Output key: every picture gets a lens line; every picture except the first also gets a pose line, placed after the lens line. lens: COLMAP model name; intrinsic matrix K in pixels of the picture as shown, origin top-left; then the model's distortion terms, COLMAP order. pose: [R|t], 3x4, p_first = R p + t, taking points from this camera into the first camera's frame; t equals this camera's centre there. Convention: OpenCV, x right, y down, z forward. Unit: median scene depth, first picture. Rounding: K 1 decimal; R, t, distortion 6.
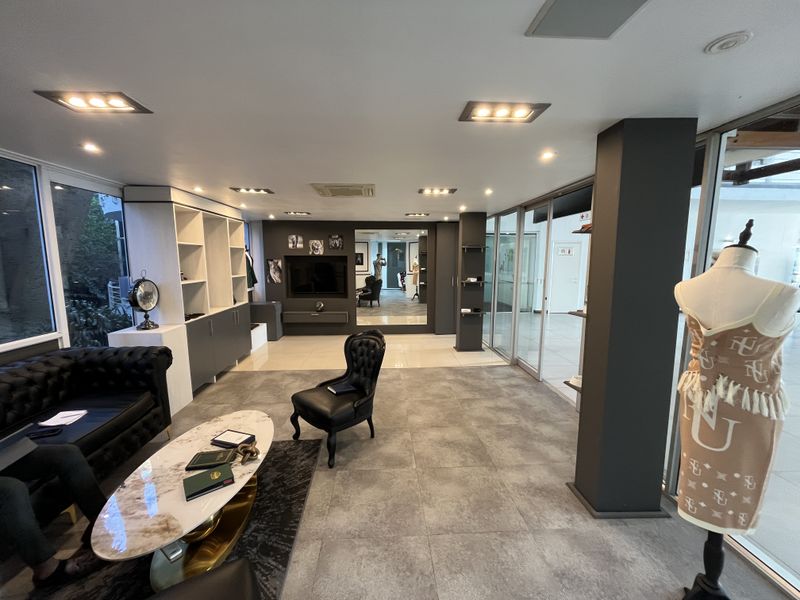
lens RADIAL K [[325.1, 0, 395.5], [0, 325.1, 300.5], [0, 0, 1]] dist [-0.006471, 0.001931]
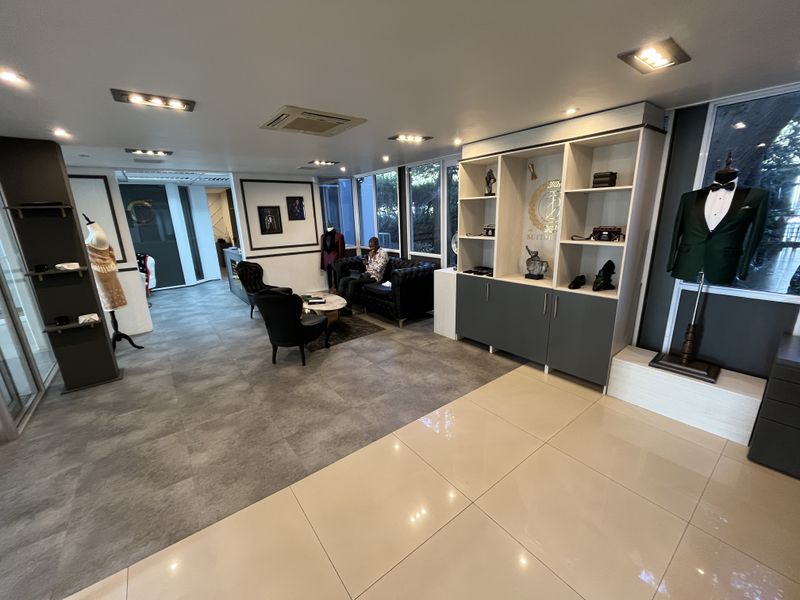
lens RADIAL K [[325.1, 0, 396.0], [0, 325.1, 300.3], [0, 0, 1]] dist [-0.006471, 0.001931]
pose [[-0.821383, 0.173903, -0.543219, 0.234015], [-0.040715, 0.932081, 0.359956, -0.362457], [0.568921, 0.317779, -0.758515, 2.709401]]
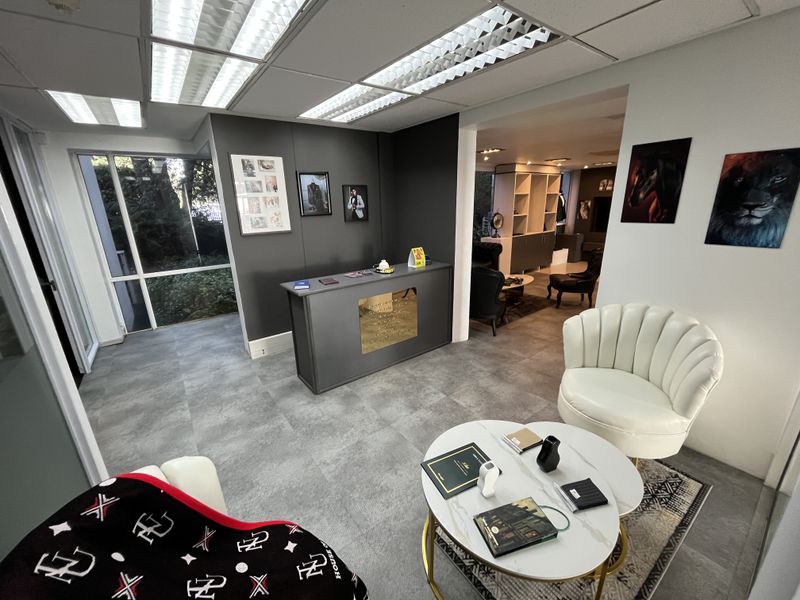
lens RADIAL K [[325.1, 0, 395.9], [0, 325.1, 301.4], [0, 0, 1]] dist [-0.006471, 0.001931]
pose [[0.559768, 0.224299, -0.797716, 0.358138], [-0.075901, 0.972501, 0.220184, 0.041926], [0.825166, -0.062705, 0.561399, -0.411907]]
